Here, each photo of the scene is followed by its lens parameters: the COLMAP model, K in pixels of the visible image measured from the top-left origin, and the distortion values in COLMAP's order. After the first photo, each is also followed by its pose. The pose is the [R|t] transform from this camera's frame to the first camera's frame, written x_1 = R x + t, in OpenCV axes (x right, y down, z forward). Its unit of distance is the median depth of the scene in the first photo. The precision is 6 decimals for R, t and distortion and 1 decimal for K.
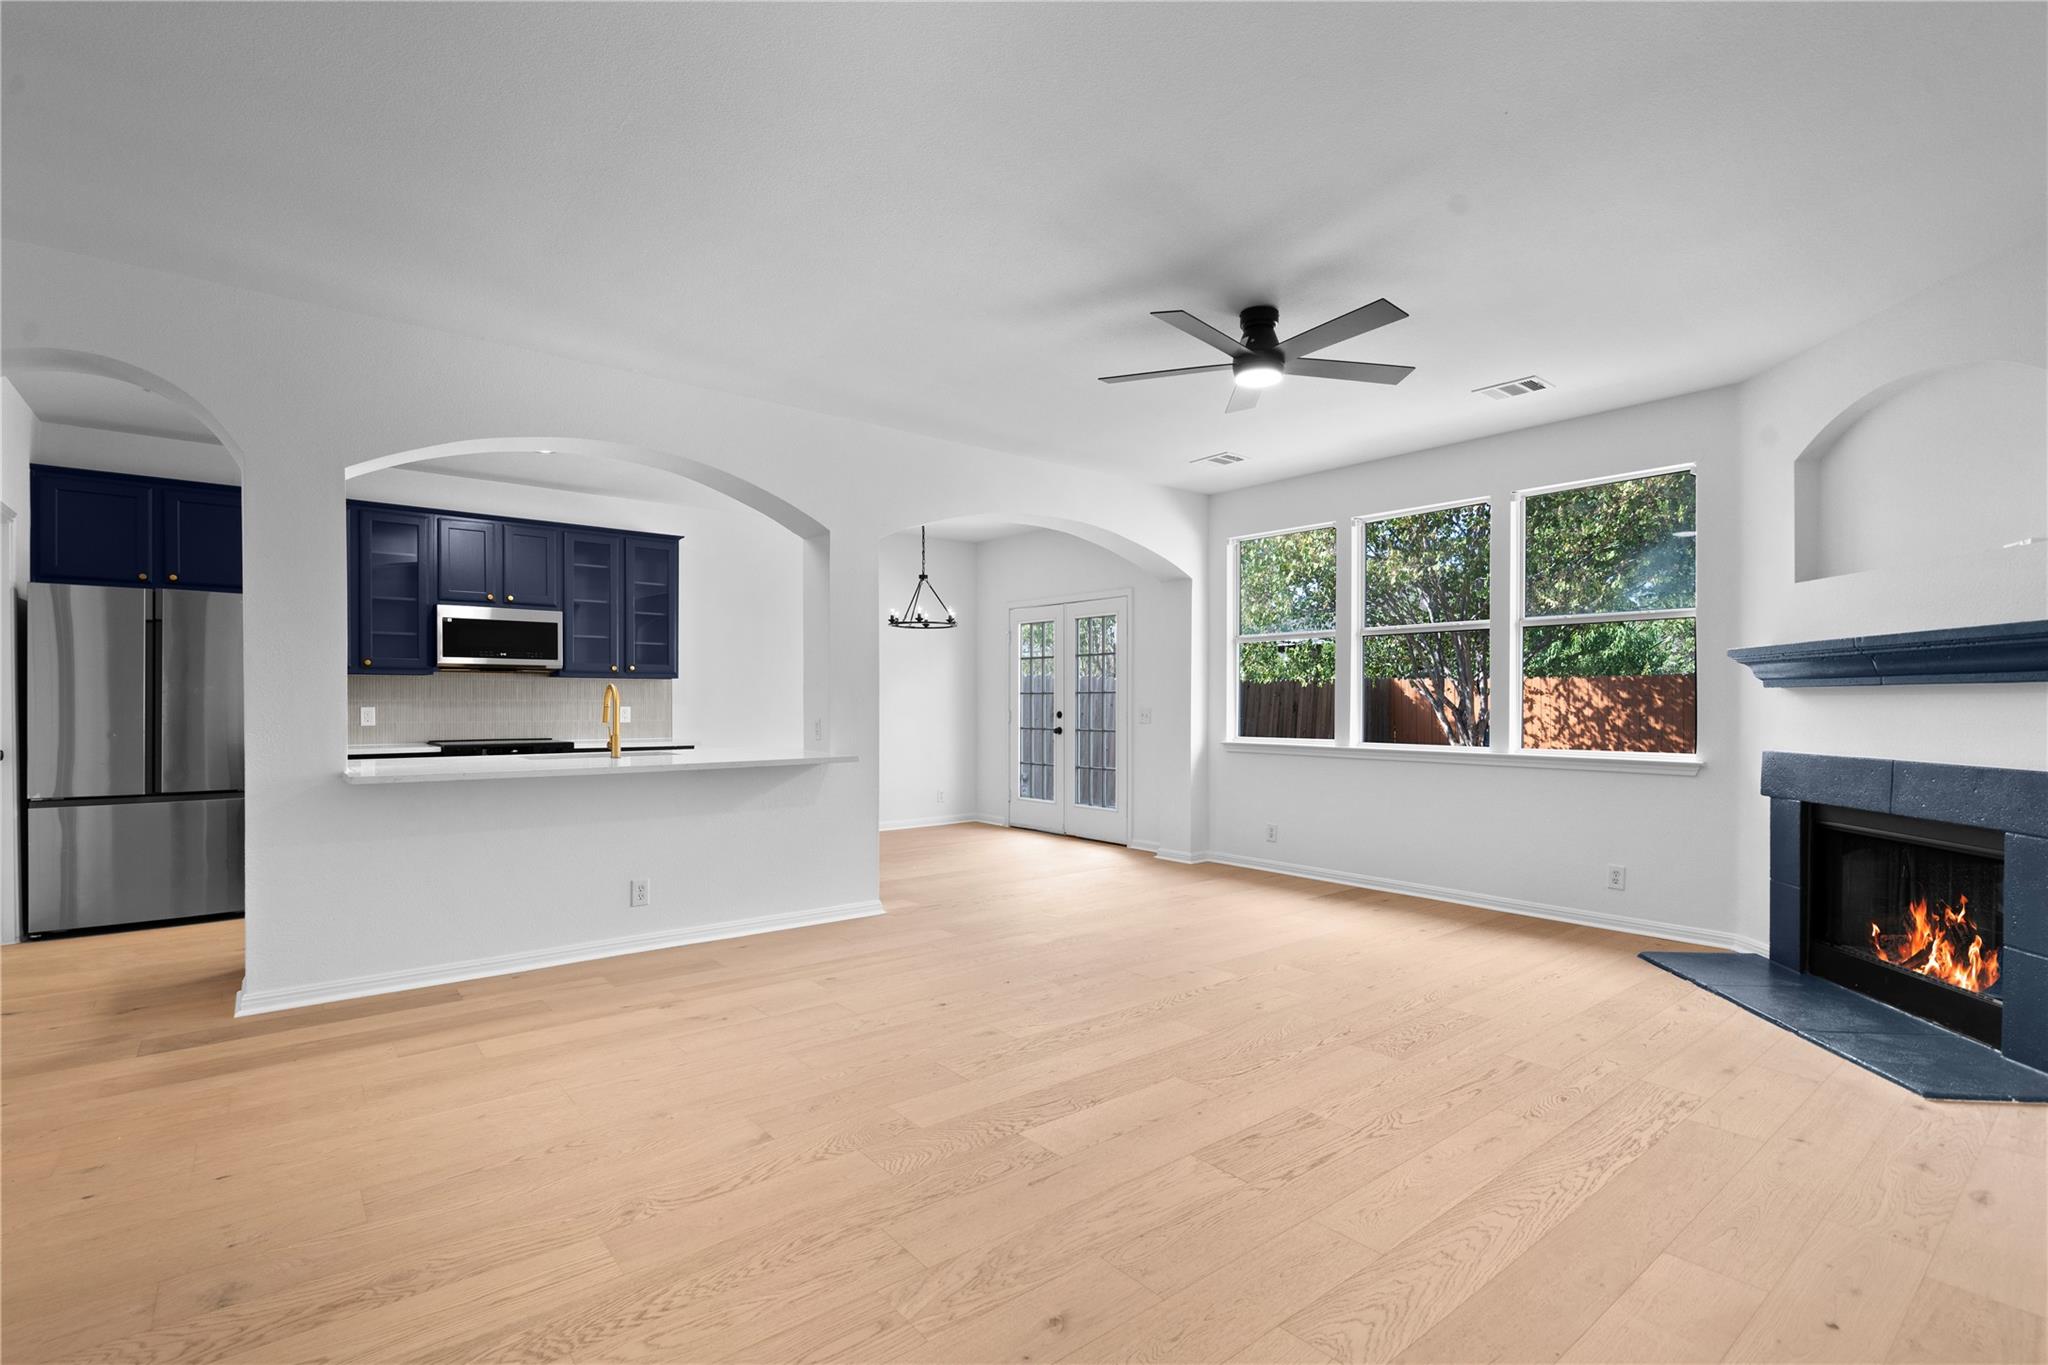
lens RADIAL K [[951.4, 0, 1021.9], [0, 951.4, 706.2], [0, 0, 1]] dist [0.000715, 0.000884]
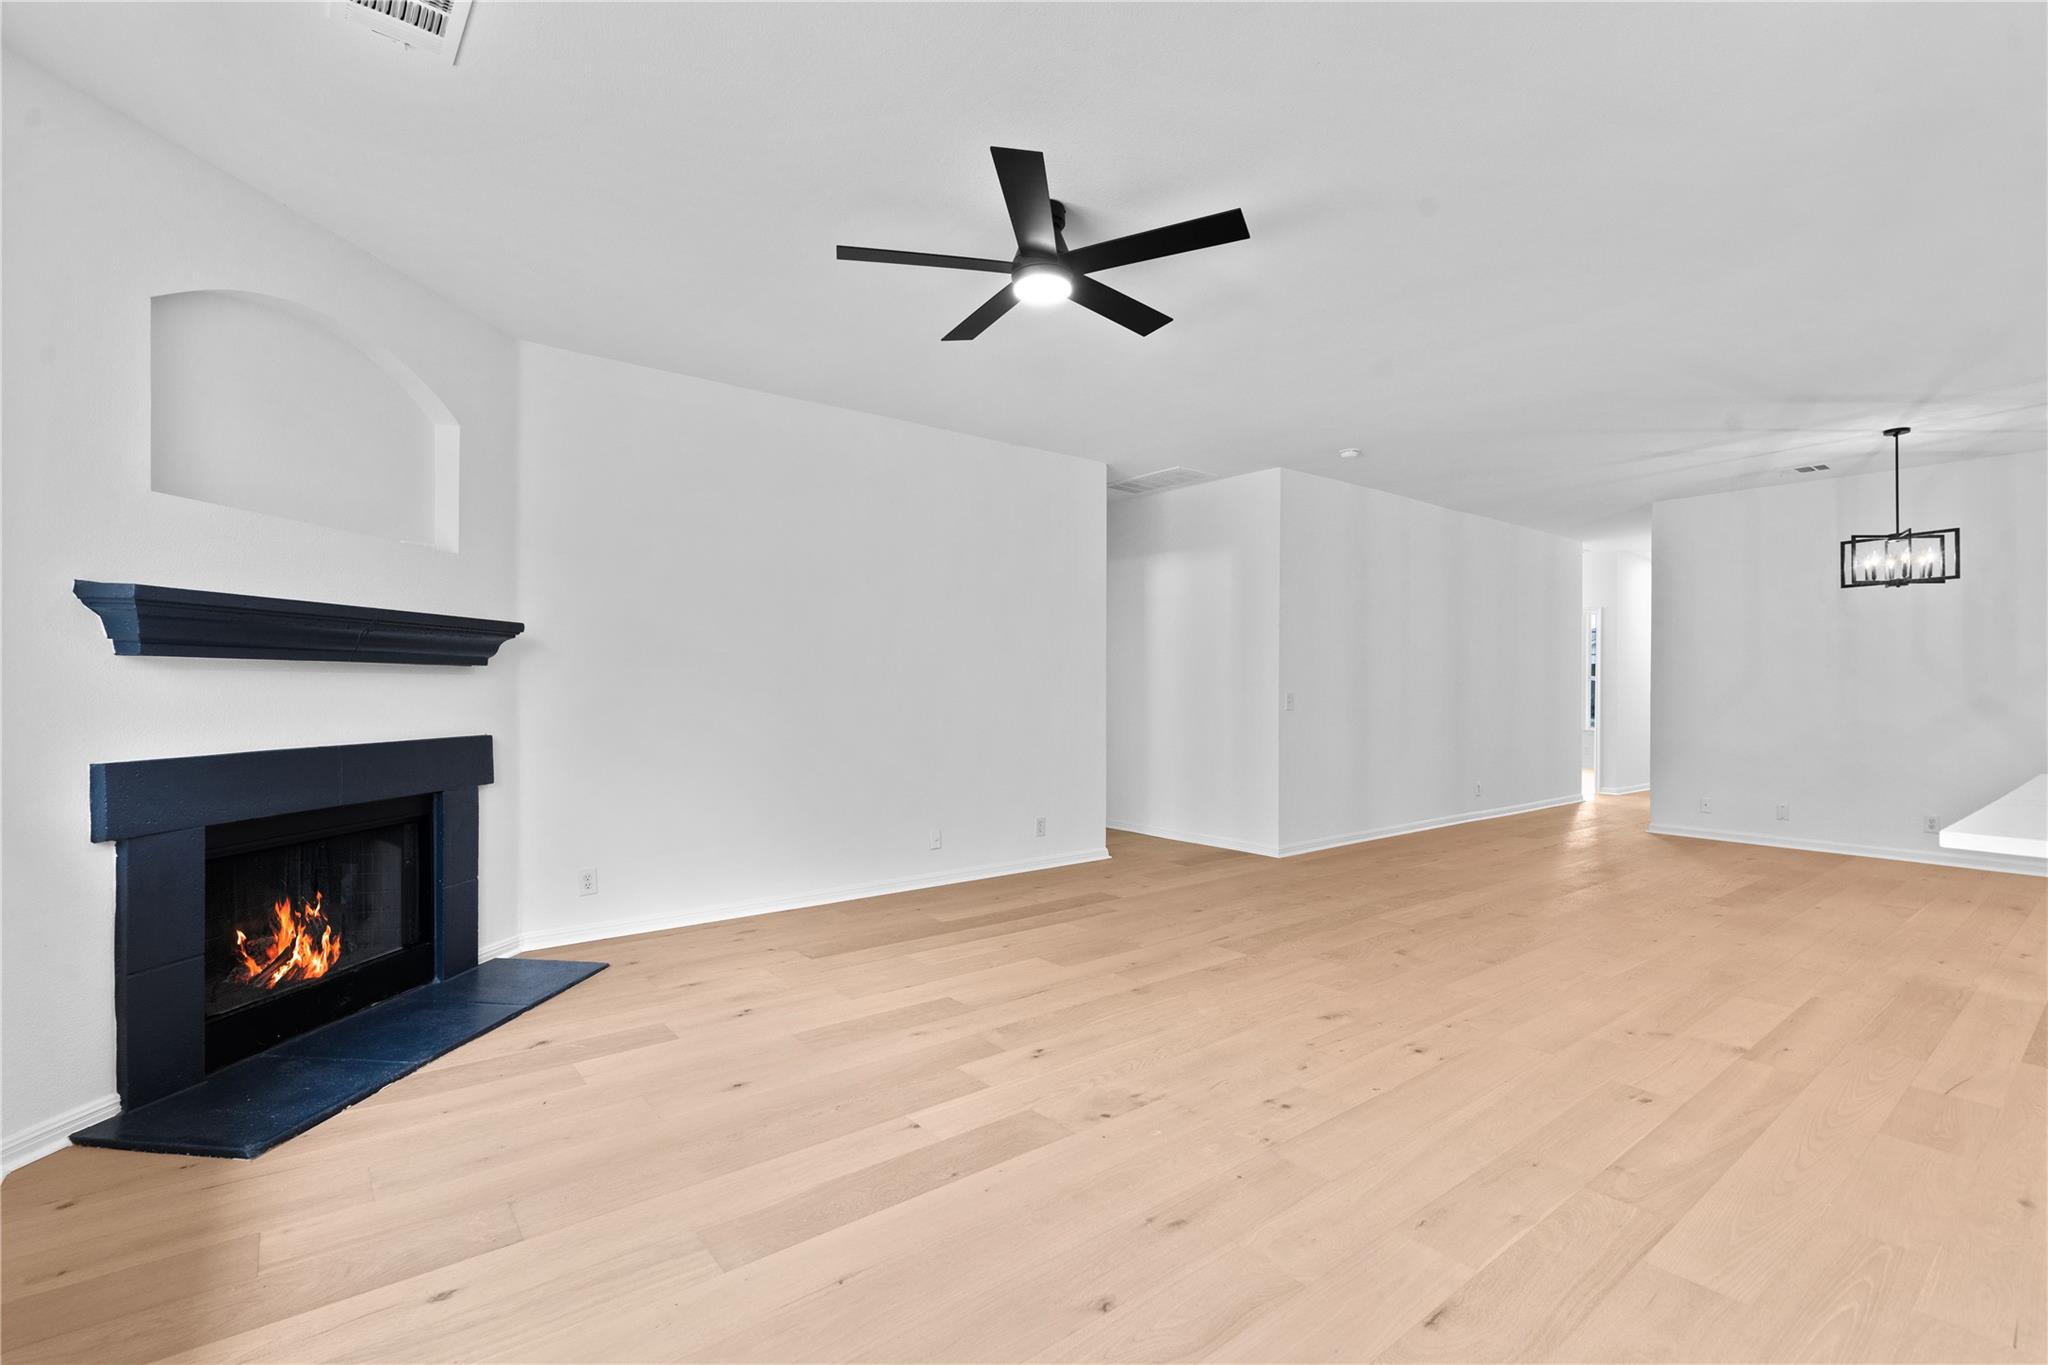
lens RADIAL K [[932.9, 0, 1027.4], [0, 932.9, 687.2], [0, 0, 1]] dist [-0.000316, 0.000454]
pose [[-0.999959, -0.006381, 0.006355, 0.178970], [-0.006341, 0.999960, 0.006295, -0.005255], [-0.006395, 0.006254, -0.999960, 1.276159]]
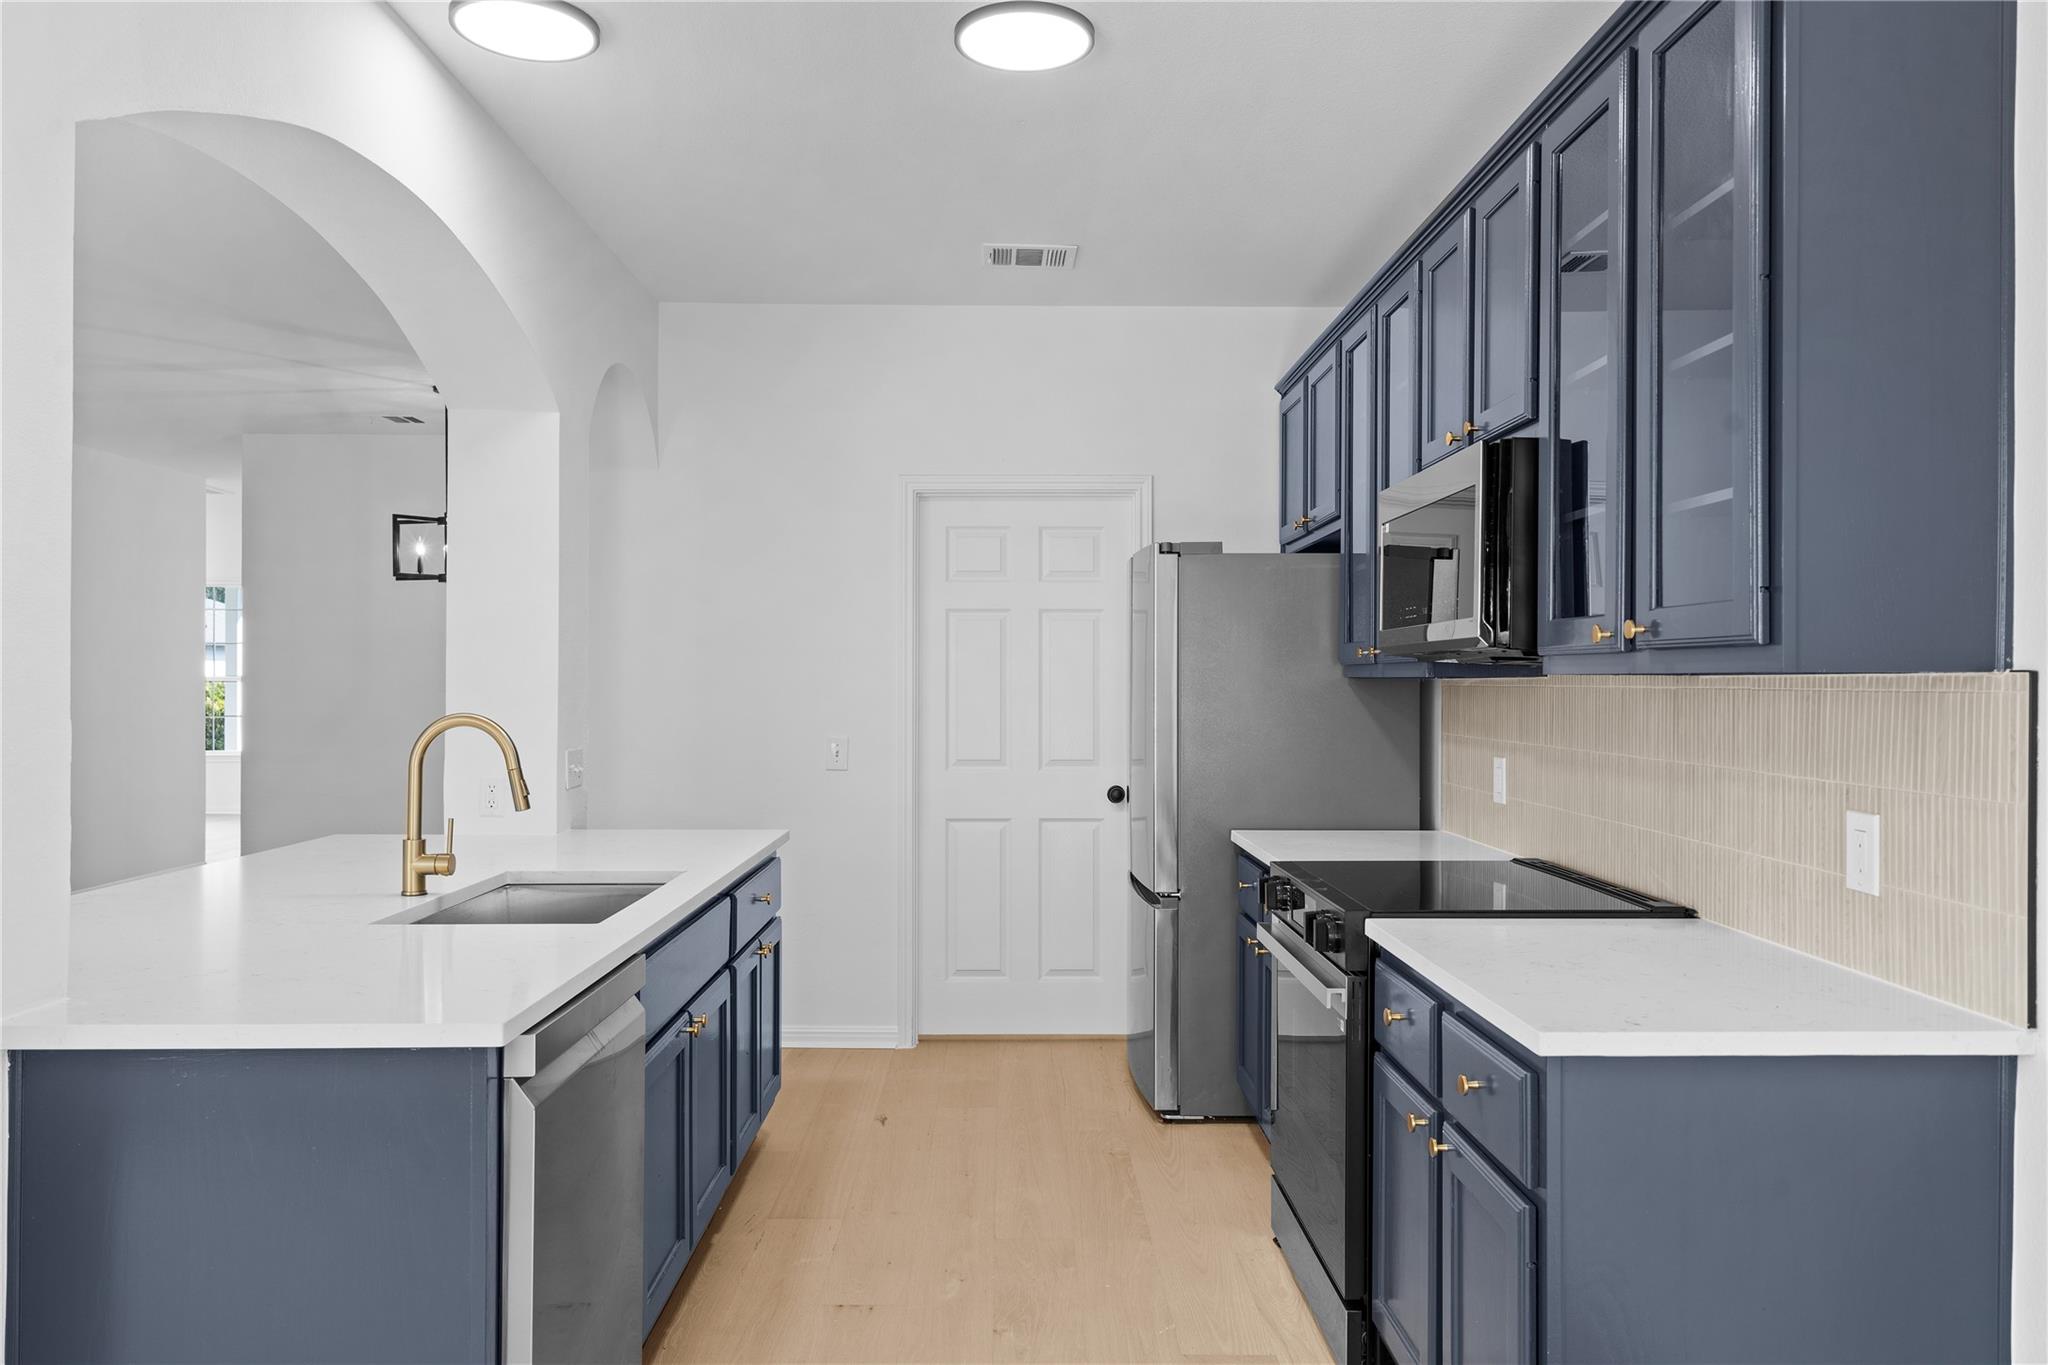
lens RADIAL K [[1440.0, 0, 1027.3], [0, 1440.0, 675.3], [0, 0, 1]] dist [0.019397, -0.007698]
pose [[-0.616749, -0.007788, -0.787122, -0.090181], [-0.009021, 0.999955, -0.002826, -0.035963], [0.787109, 0.005358, -0.616791, 1.436914]]
